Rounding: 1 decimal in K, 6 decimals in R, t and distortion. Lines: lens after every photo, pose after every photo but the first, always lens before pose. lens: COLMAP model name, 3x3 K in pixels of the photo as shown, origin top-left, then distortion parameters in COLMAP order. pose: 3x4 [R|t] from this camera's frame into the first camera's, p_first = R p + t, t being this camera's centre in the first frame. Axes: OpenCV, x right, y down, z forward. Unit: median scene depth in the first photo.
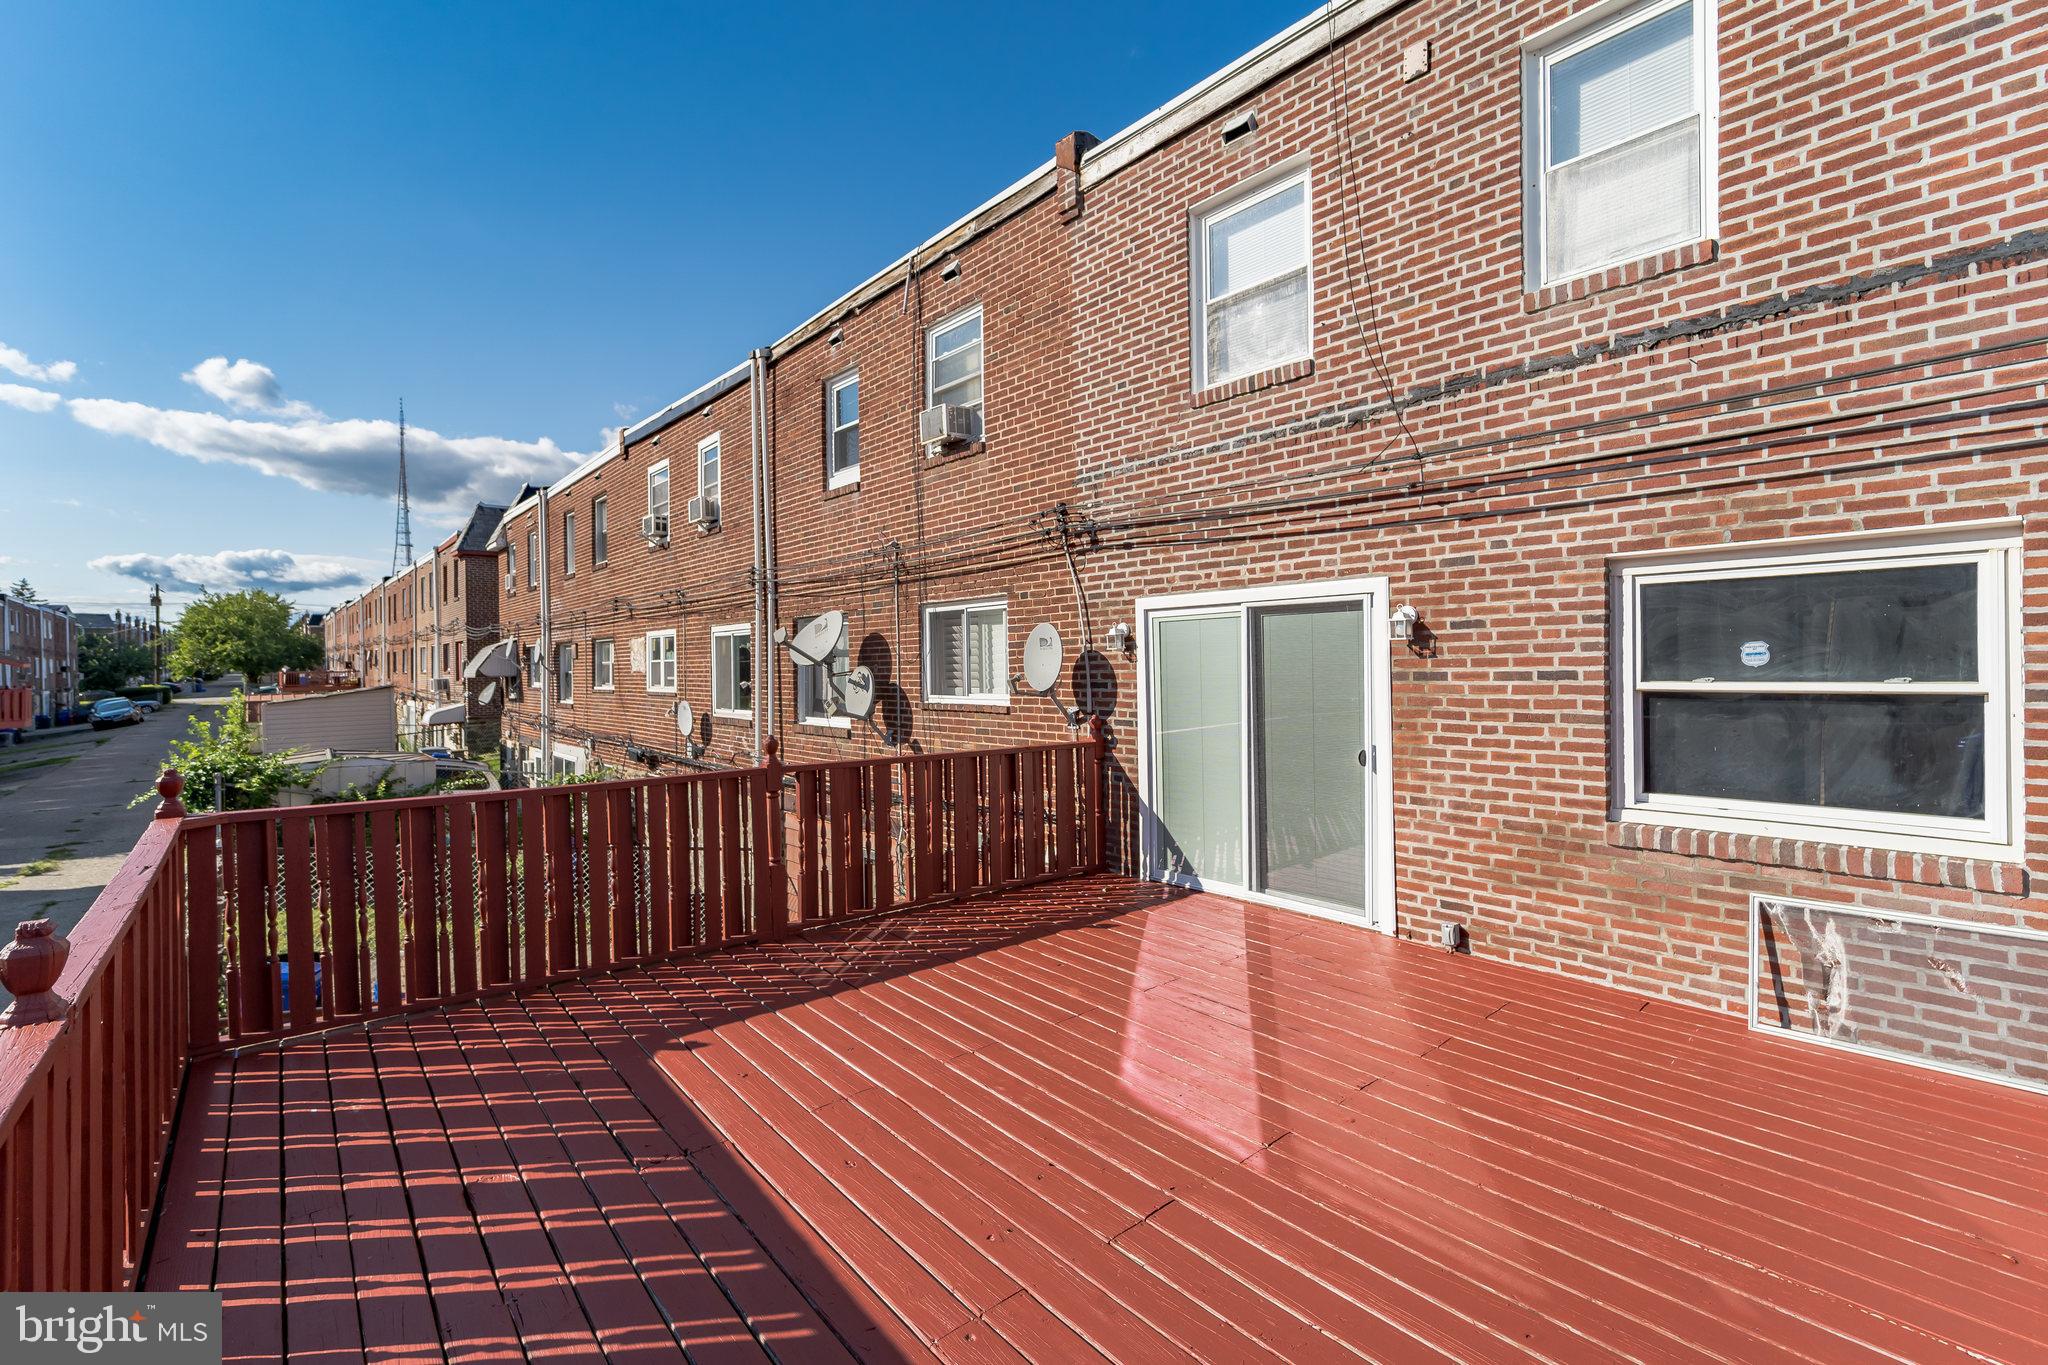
lens RADIAL K [[855.1, 0, 1028.4], [0, 855.1, 674.8], [0, 0, 1]] dist [0.000012, -0.000730]
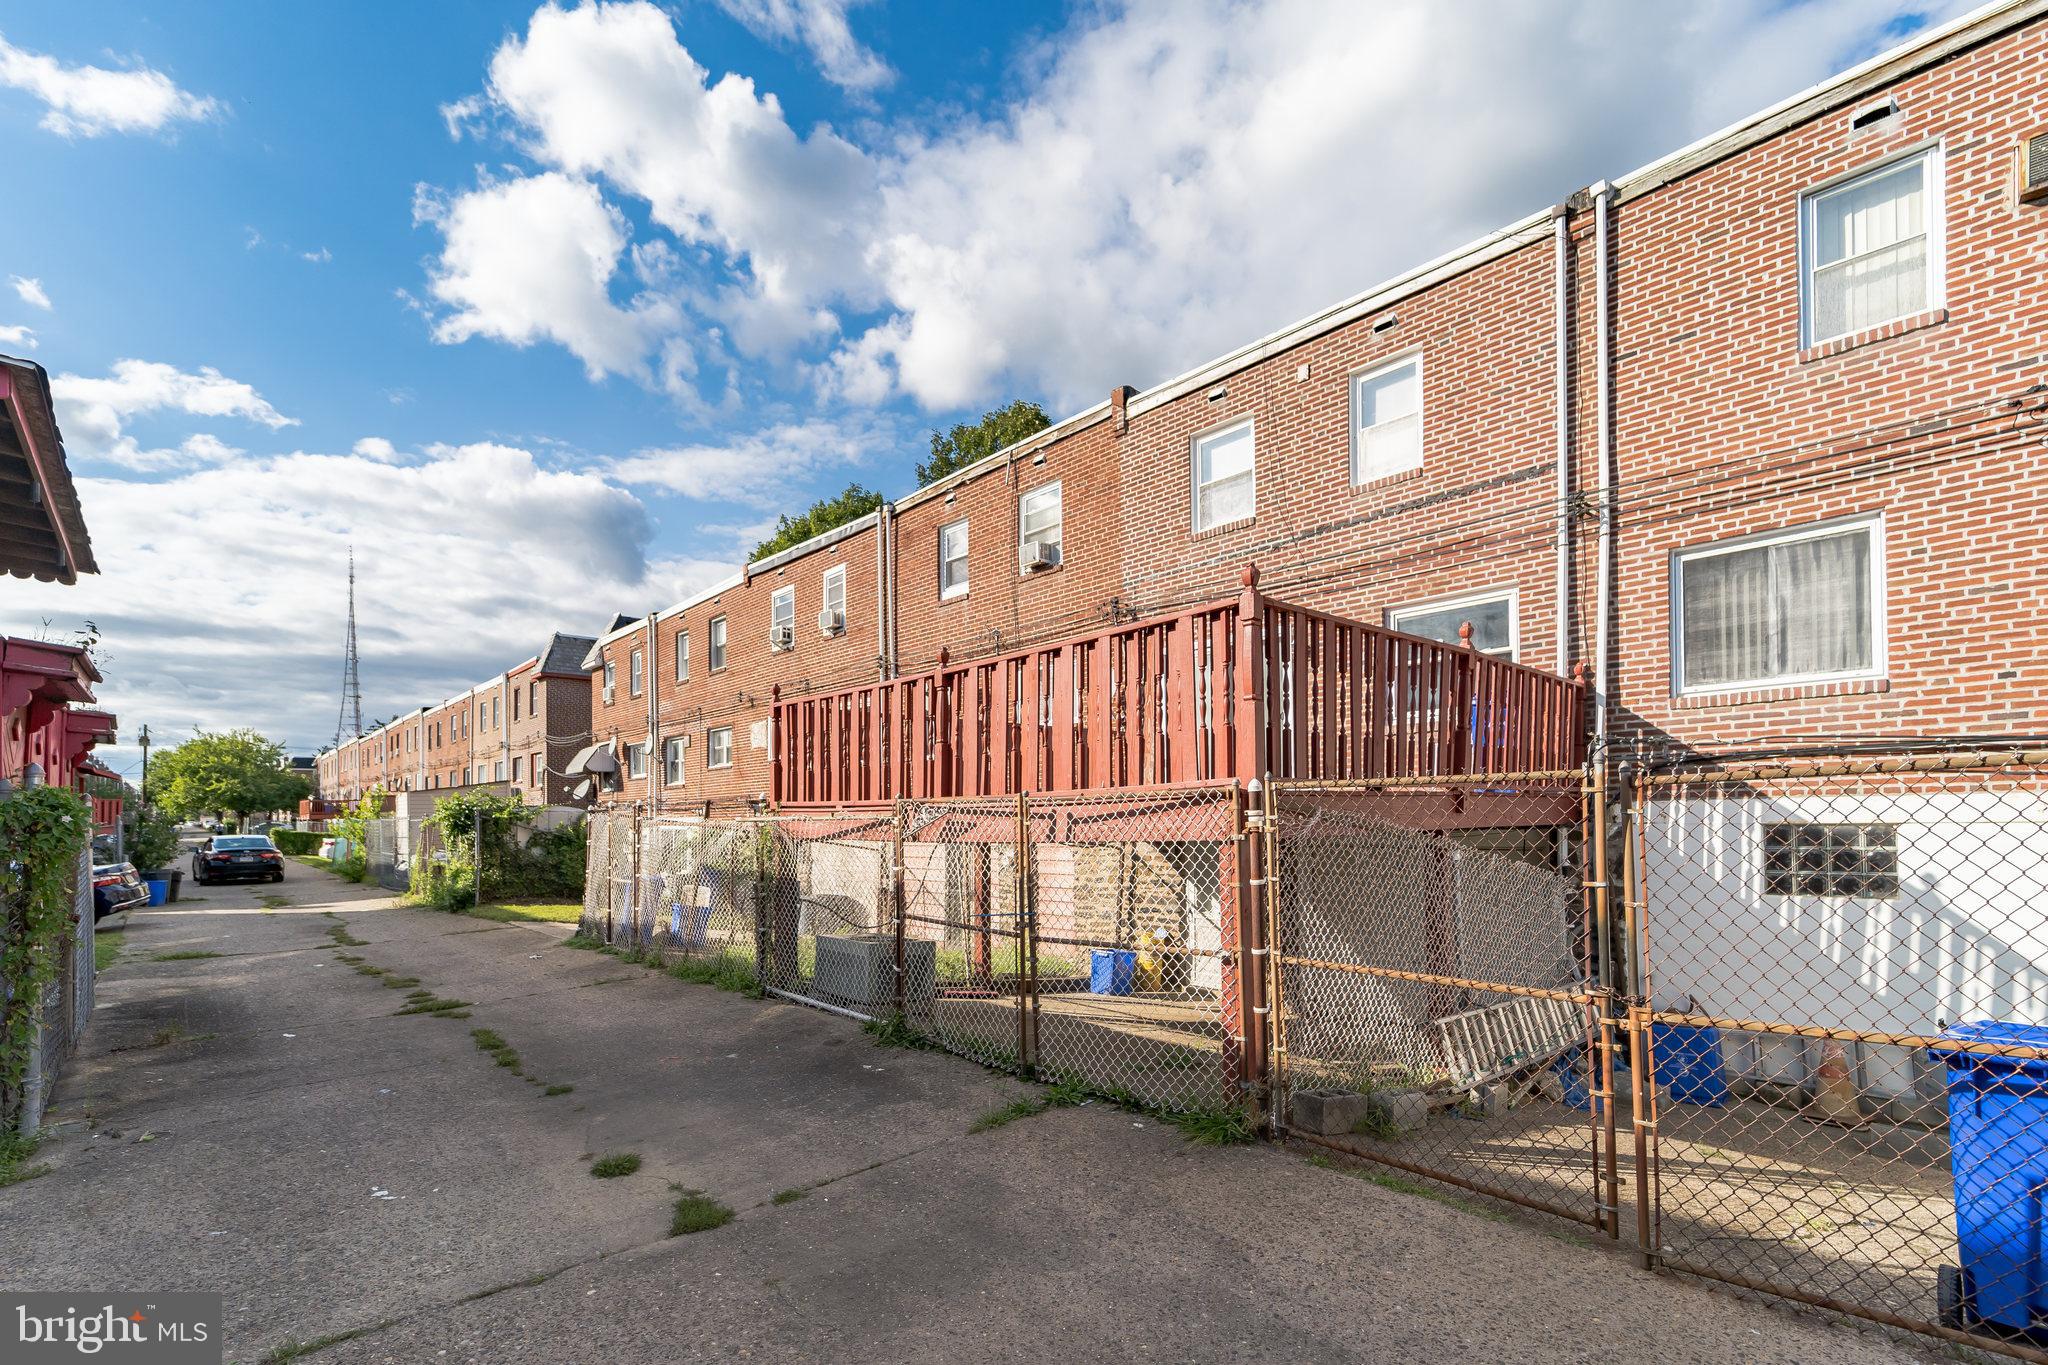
lens RADIAL K [[855.4, 0, 1022.2], [0, 855.4, 822.7], [0, 0, 1]] dist [0.002030, -0.000169]
pose [[0.999513, 0.002920, 0.031062, -0.199802], [-0.002620, 0.999950, -0.009682, 0.271689], [-0.031089, 0.009596, 0.999471, -0.721842]]
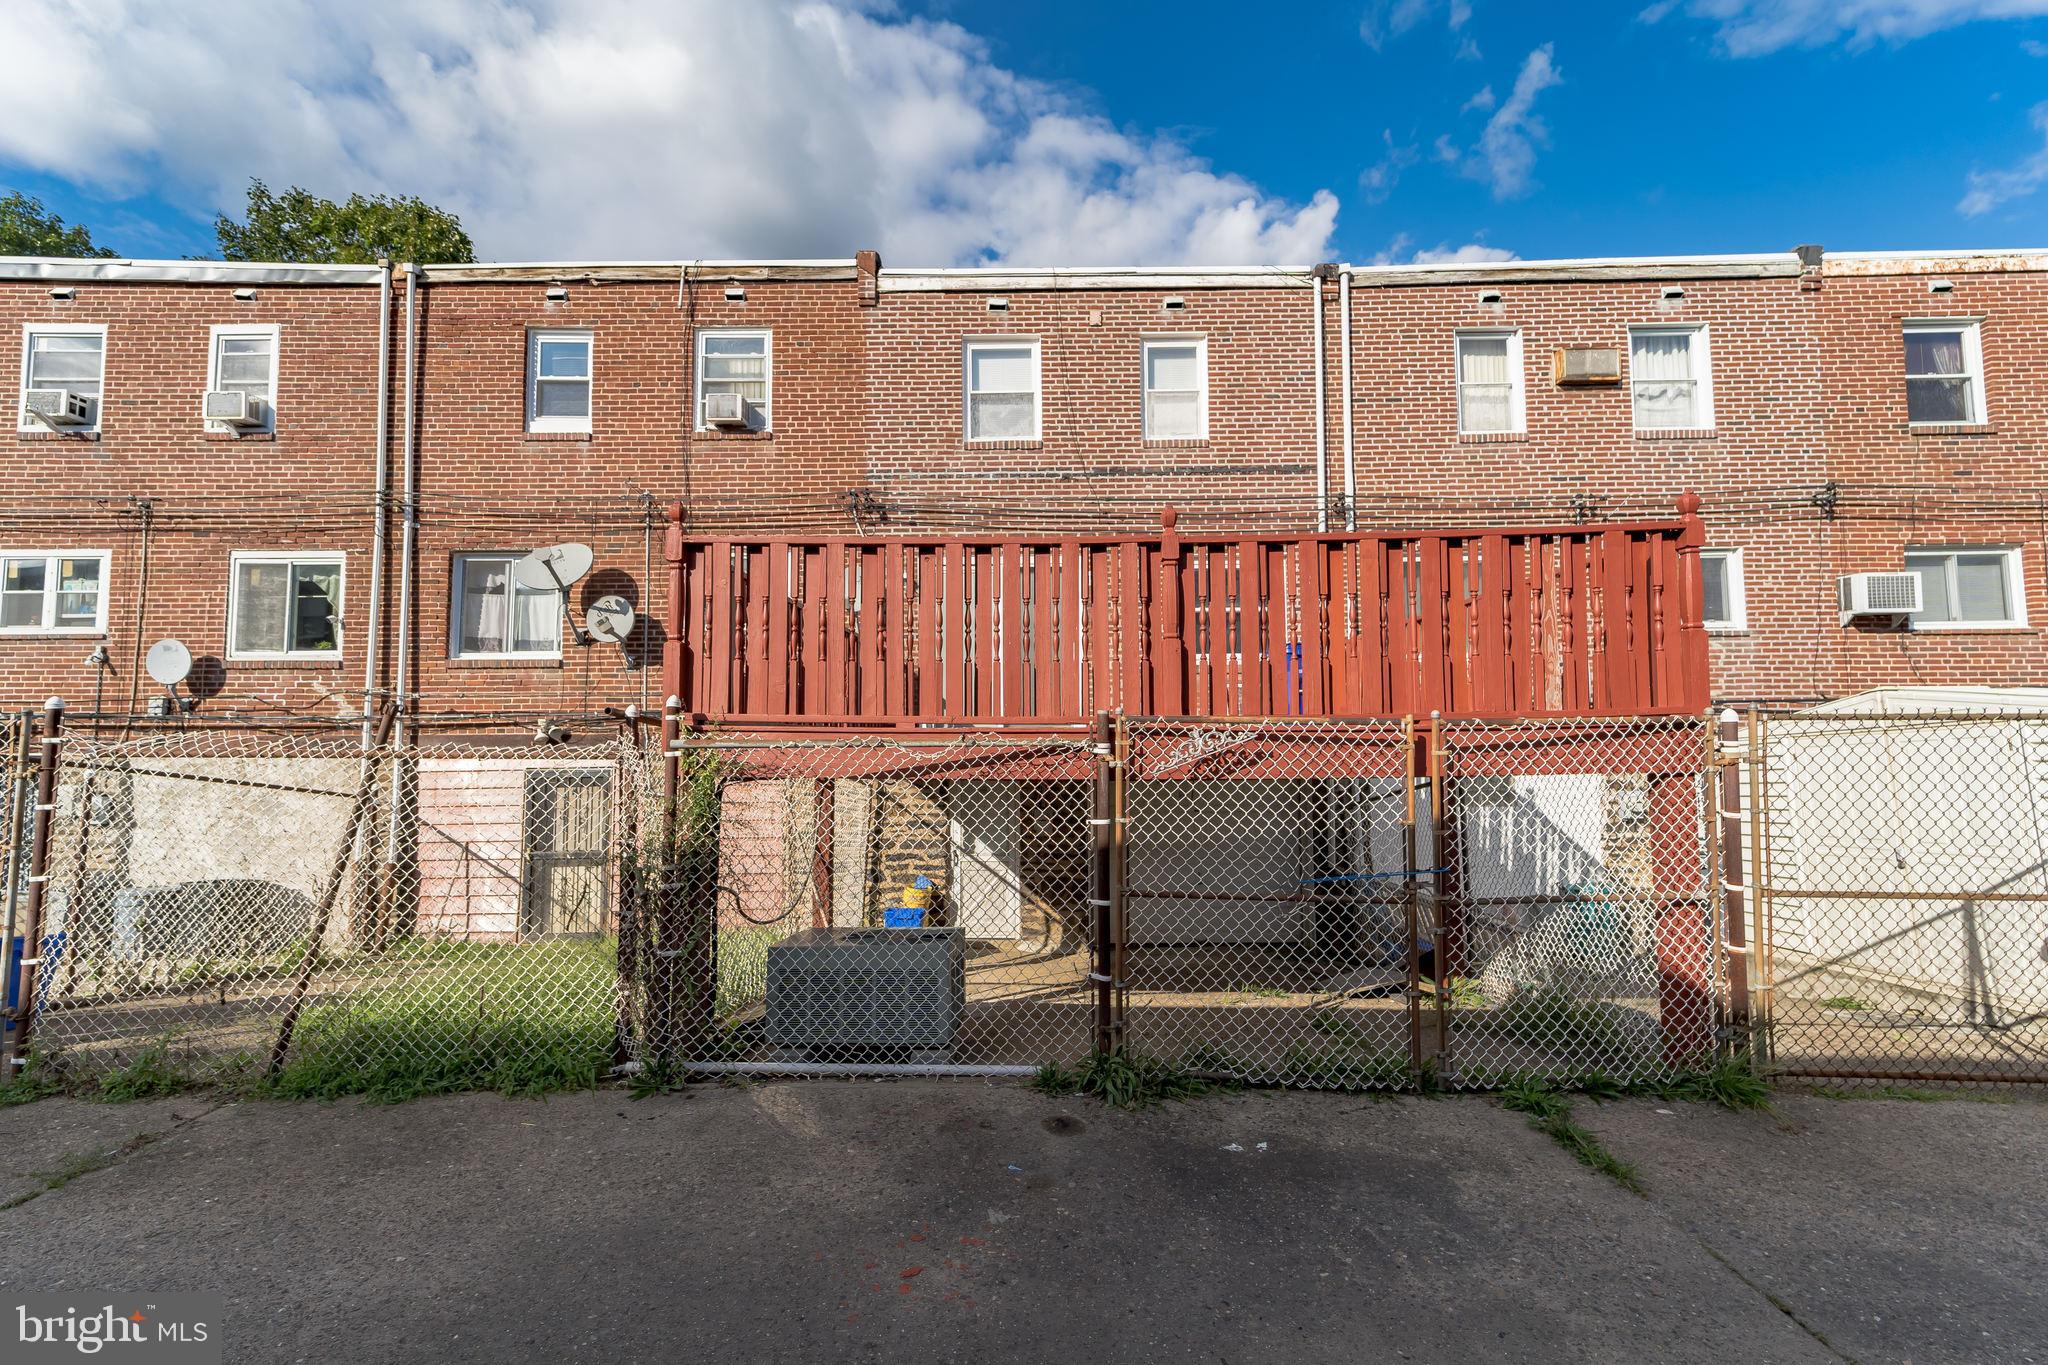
lens RADIAL K [[821.1, 0, 1024.2], [0, 821.1, 704.2], [0, 0, 1]] dist [0.011546, -0.000305]
pose [[0.682131, 0.050129, 0.729510, -0.776757], [0.002823, 0.997459, -0.071181, 0.269659], [-0.731225, 0.050614, 0.680256, -0.151116]]
